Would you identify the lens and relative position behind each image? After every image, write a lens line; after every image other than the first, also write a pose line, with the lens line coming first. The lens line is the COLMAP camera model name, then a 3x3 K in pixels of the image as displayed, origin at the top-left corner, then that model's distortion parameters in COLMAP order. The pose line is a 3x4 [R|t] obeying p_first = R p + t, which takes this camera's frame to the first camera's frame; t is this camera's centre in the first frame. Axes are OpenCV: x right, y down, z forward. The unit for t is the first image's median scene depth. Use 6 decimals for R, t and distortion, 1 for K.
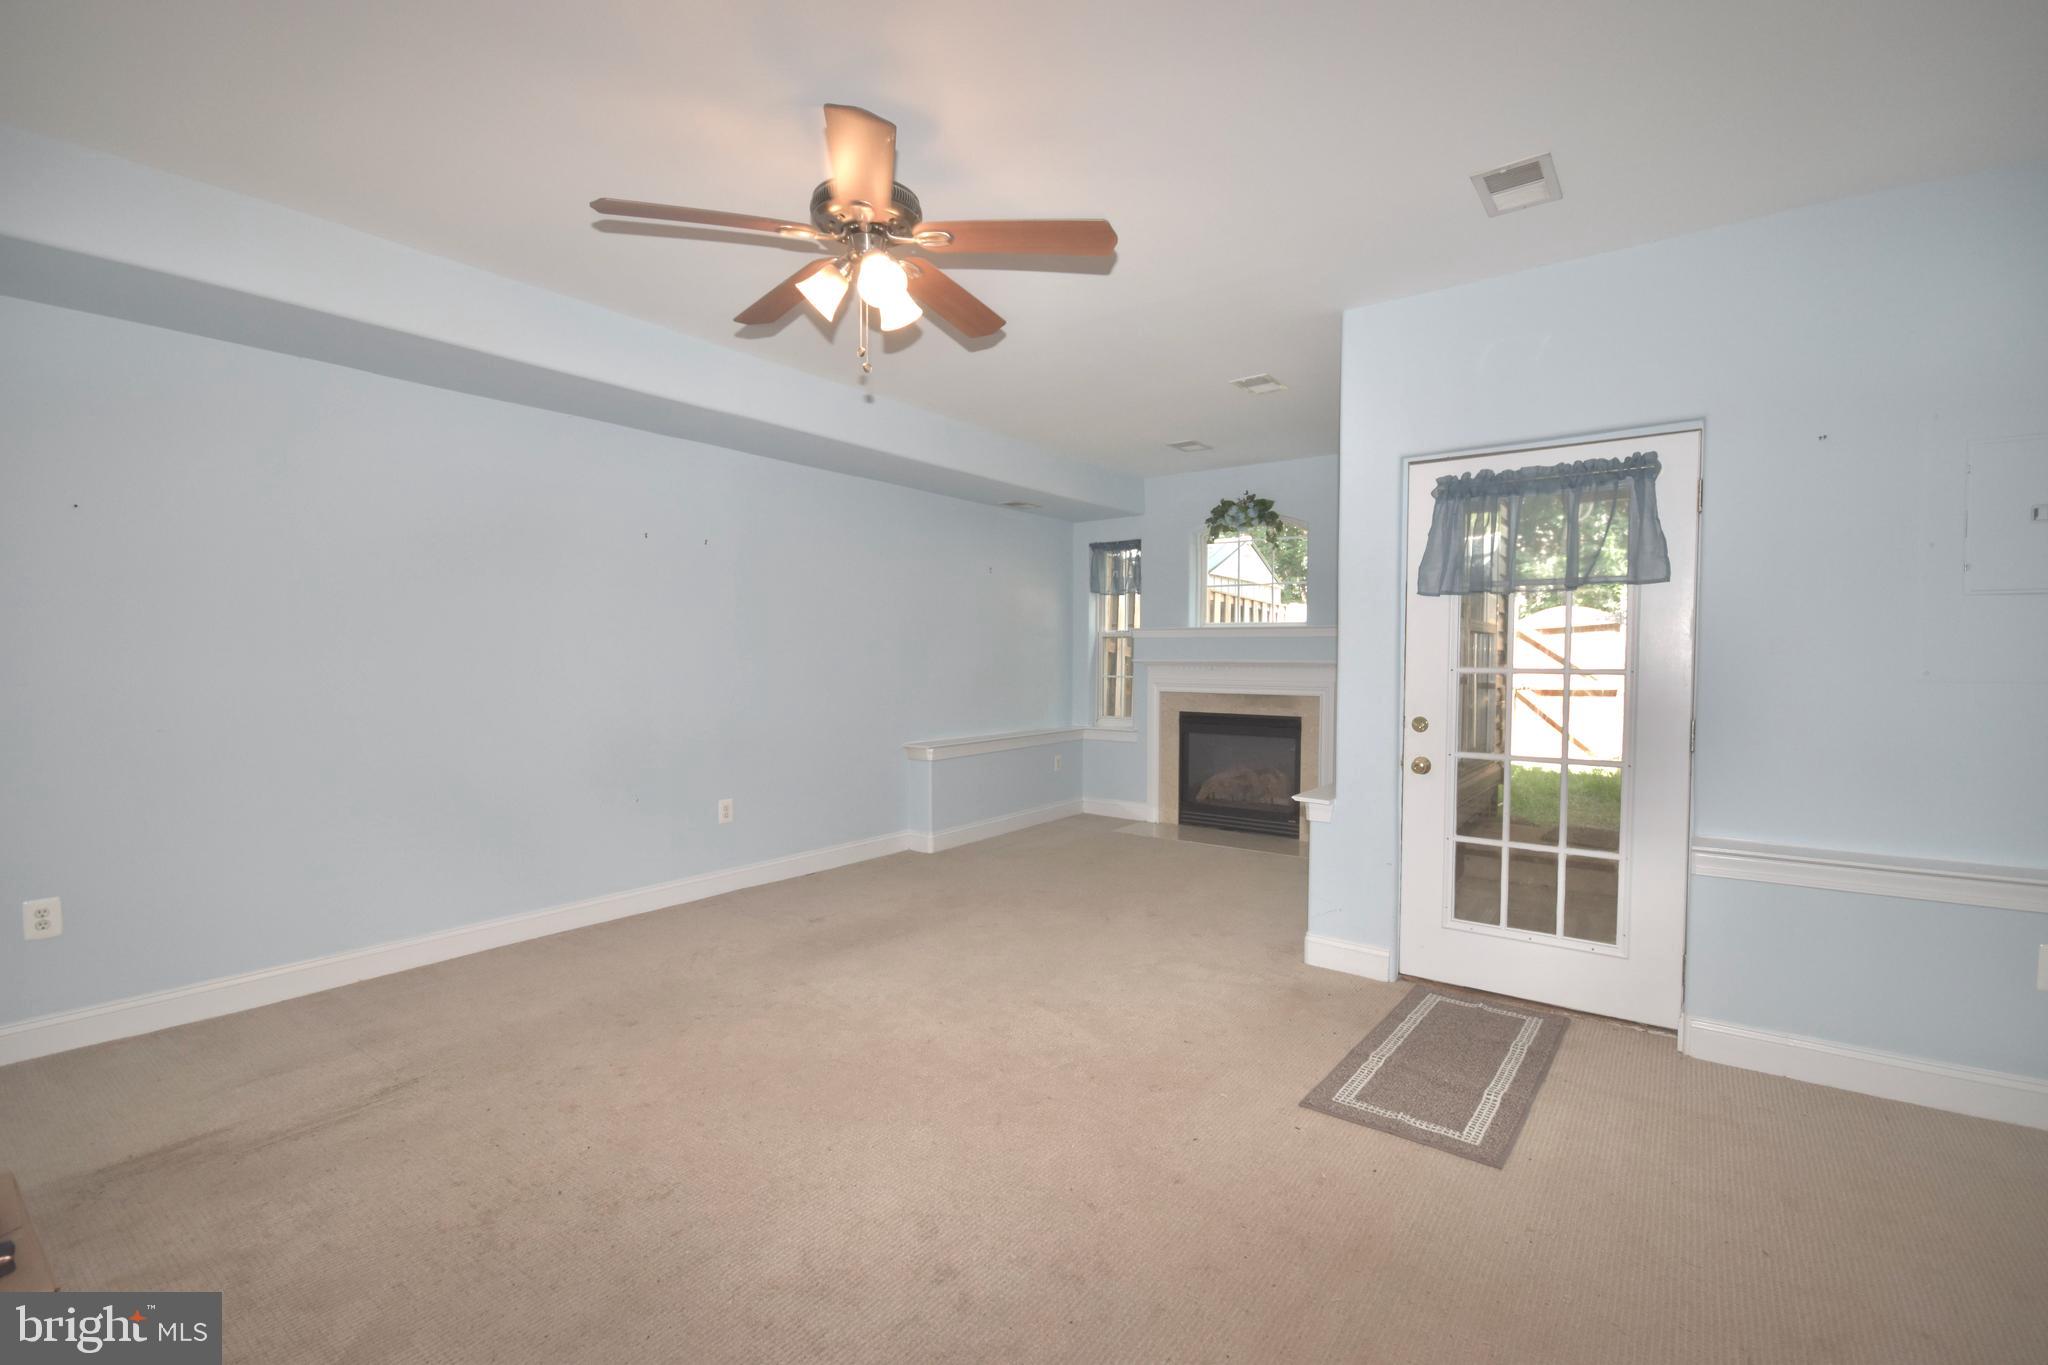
lens RADIAL K [[895.9, 0, 1020.4], [0, 895.9, 678.5], [0, 0, 1]] dist [-0.003184, -0.000232]
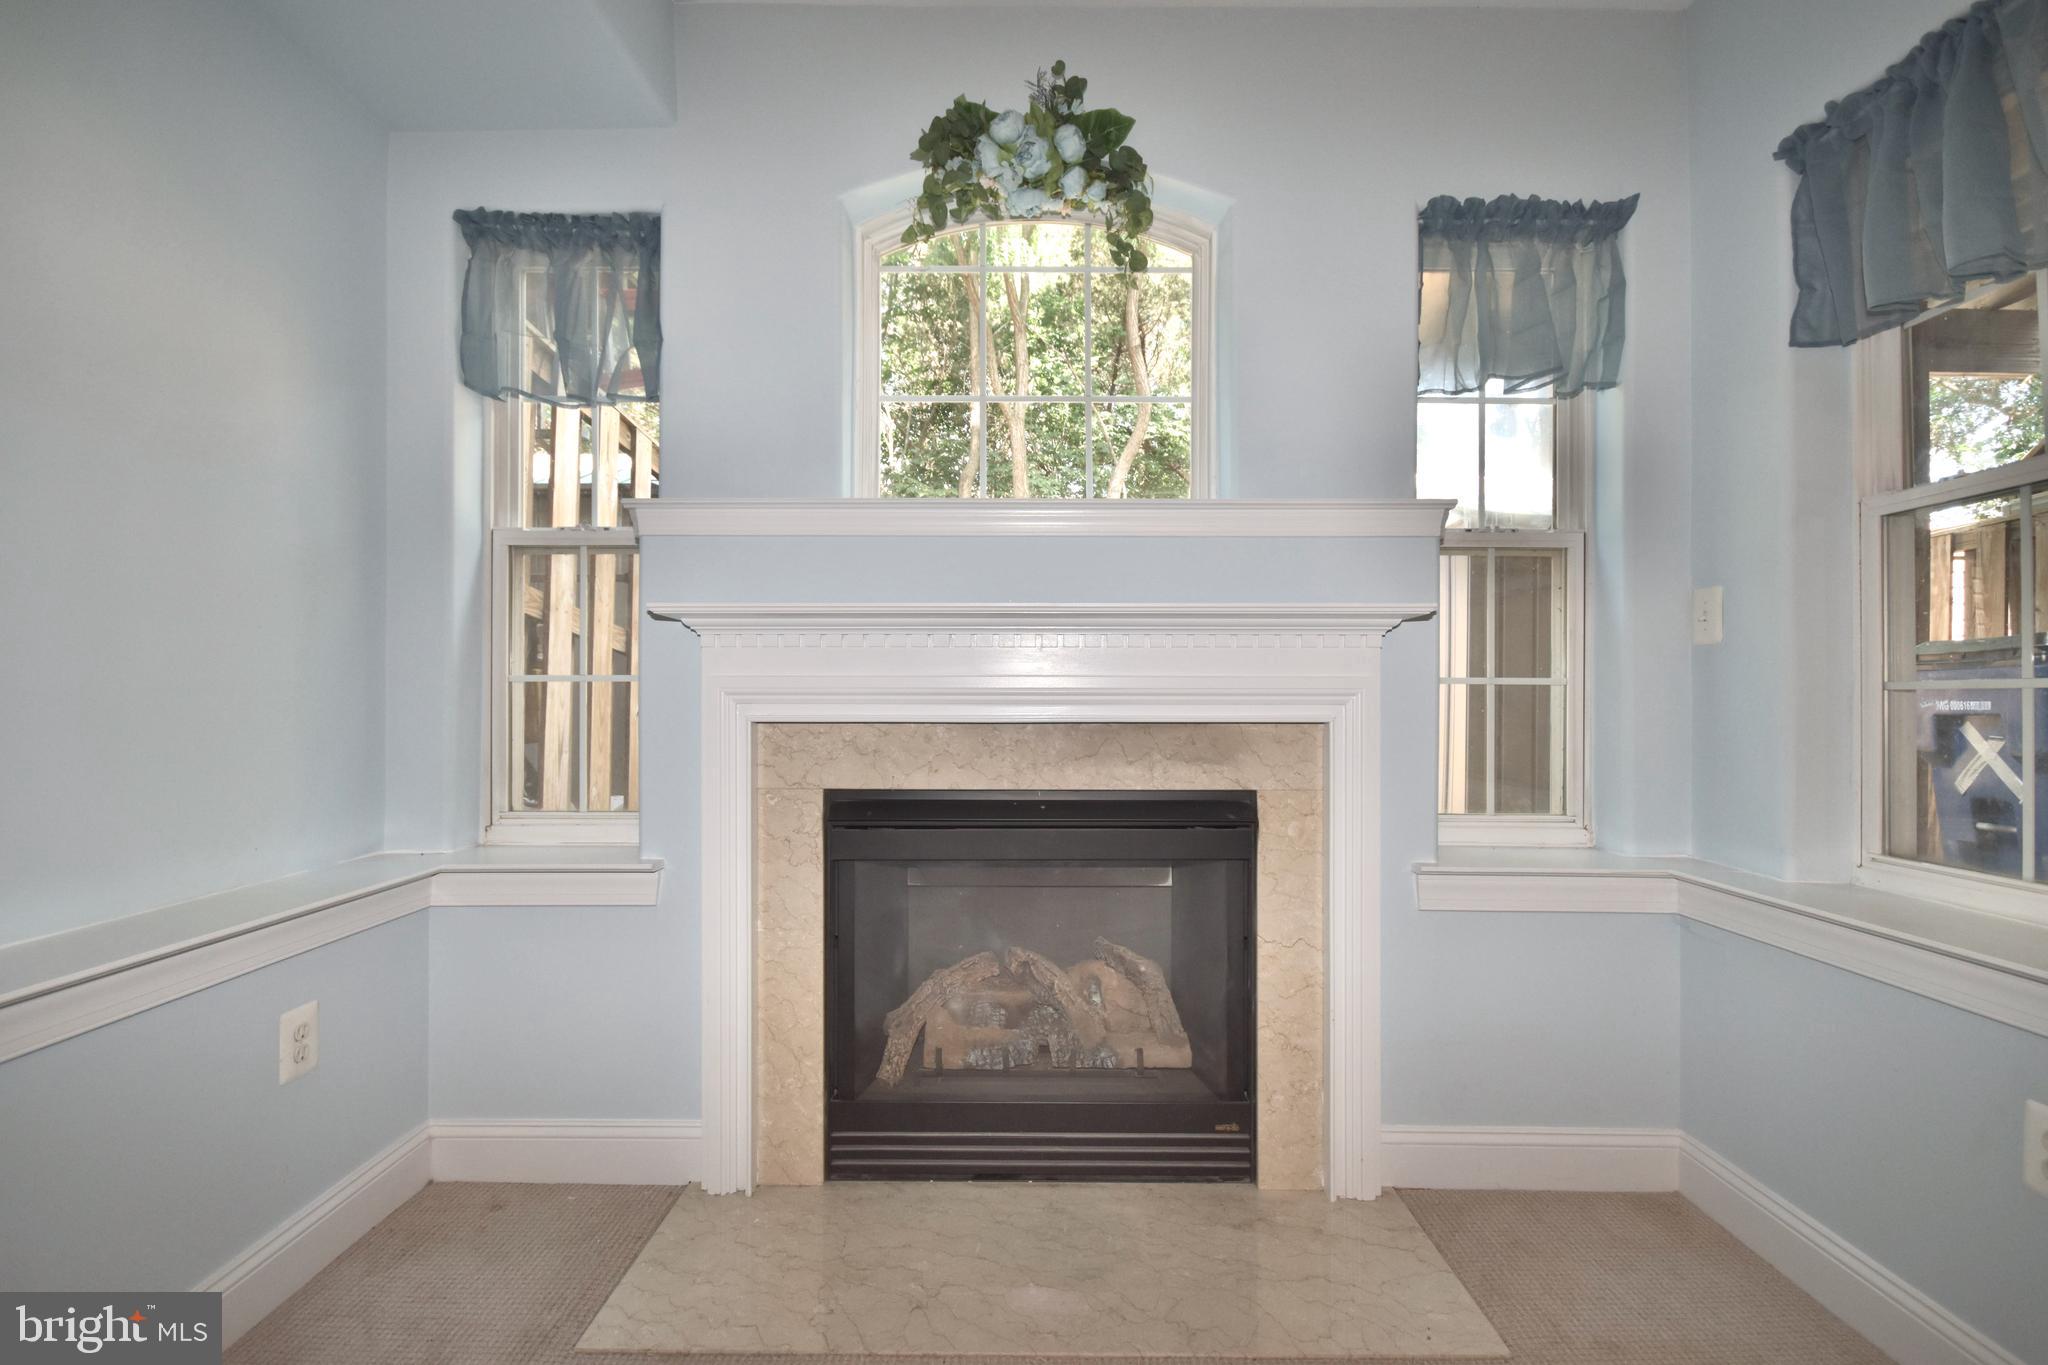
lens RADIAL K [[895.9, 0, 1012.8], [0, 895.9, 681.0], [0, 0, 1]] dist [-0.003184, -0.000232]
pose [[0.797287, 0.002140, 0.603596, 0.051320], [0.017373, 0.999498, -0.026491, 0.010847], [-0.603350, 0.031607, 0.796850, 0.730681]]
